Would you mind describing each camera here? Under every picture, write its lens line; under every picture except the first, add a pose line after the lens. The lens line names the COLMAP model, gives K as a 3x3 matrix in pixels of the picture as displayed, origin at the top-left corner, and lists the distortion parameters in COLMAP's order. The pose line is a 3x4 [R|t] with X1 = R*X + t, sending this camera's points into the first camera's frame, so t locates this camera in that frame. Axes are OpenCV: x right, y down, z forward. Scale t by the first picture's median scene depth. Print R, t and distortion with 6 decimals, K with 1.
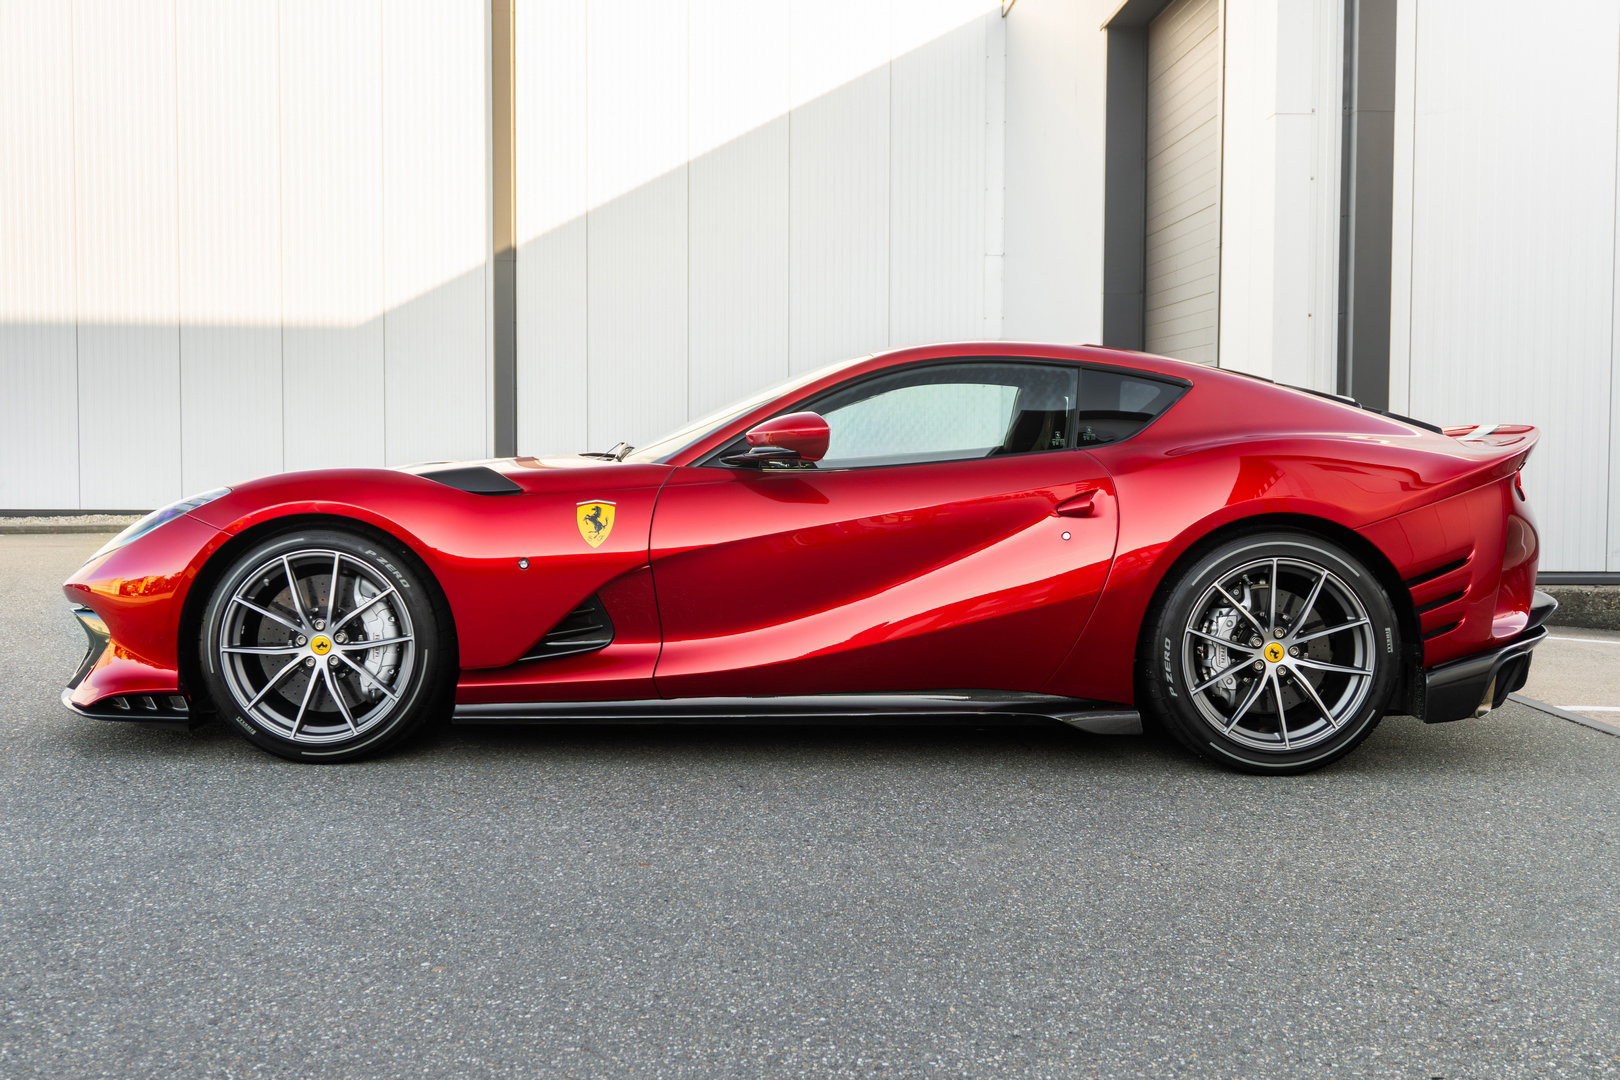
lens RADIAL K [[1737.6, 0, 821.1], [0, 1737.6, 527.1], [0, 0, 1]] dist [-0.020337, 0.000000]
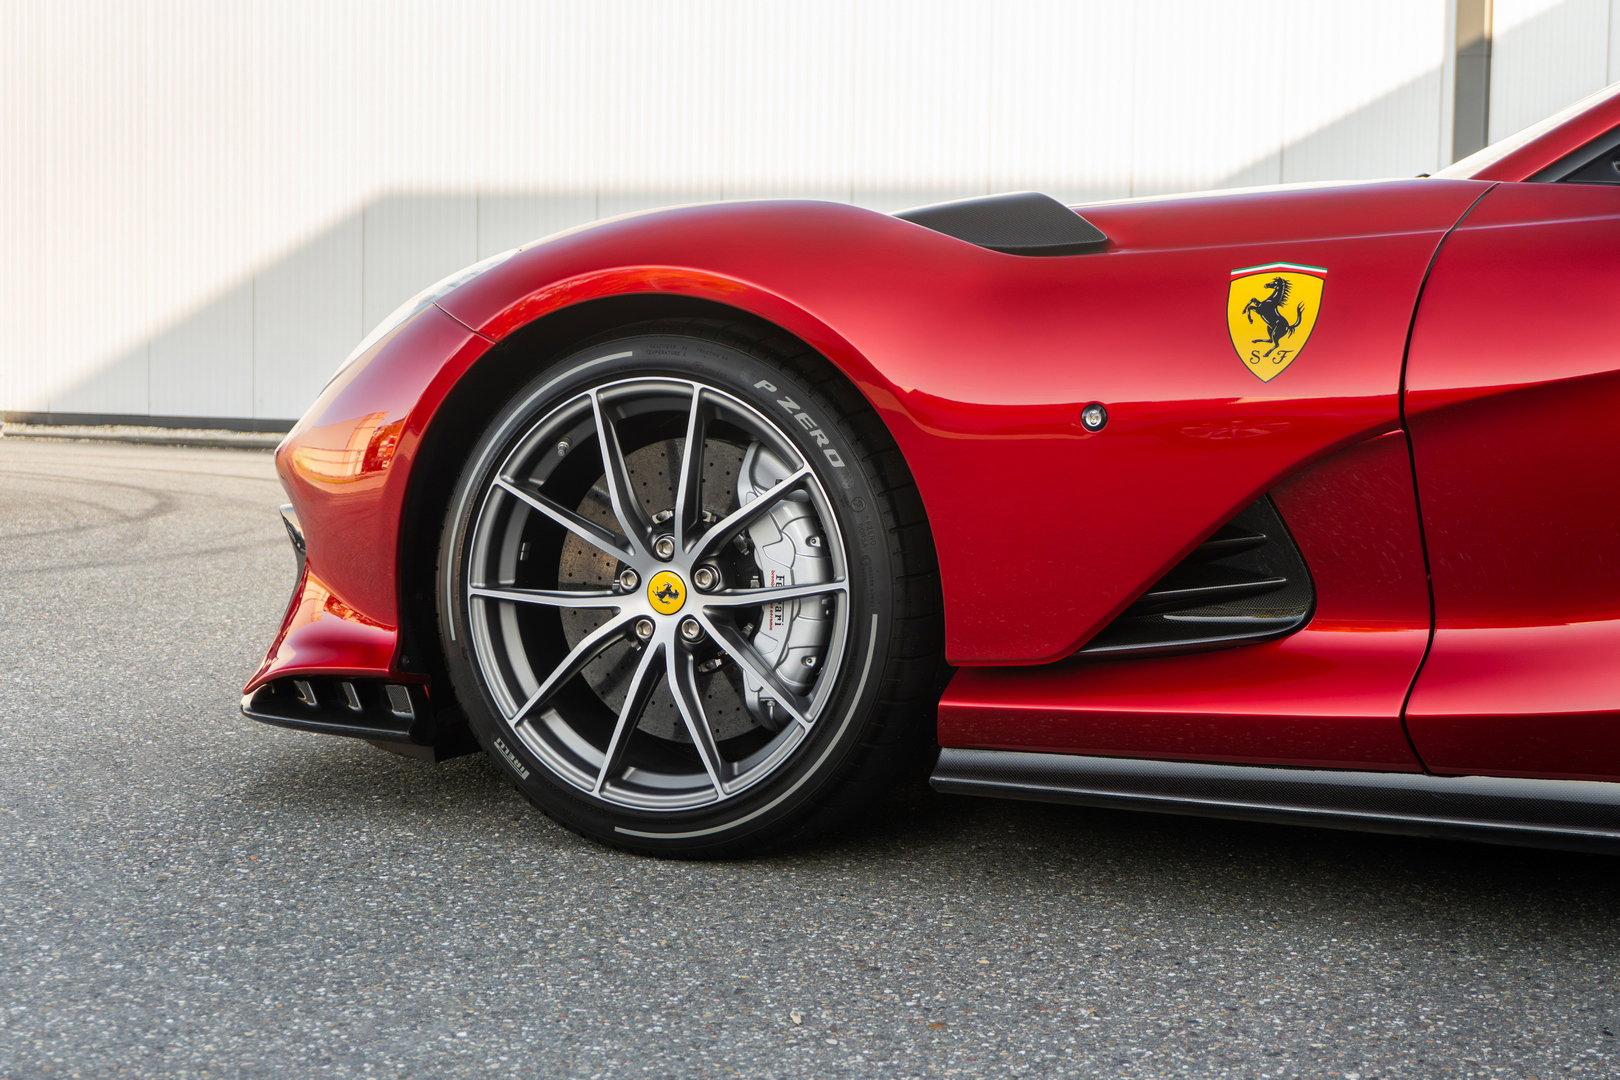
lens RADIAL K [[2488.7, 0, 813.8], [0, 2488.7, 526.4], [0, 0, 1]] dist [-0.004933, 0.000000]
pose [[0.897406, 0.038210, -0.439549, 0.028264], [-0.034131, 0.999270, 0.017182, 0.038737], [0.439884, -0.000417, 0.898054, 0.440304]]
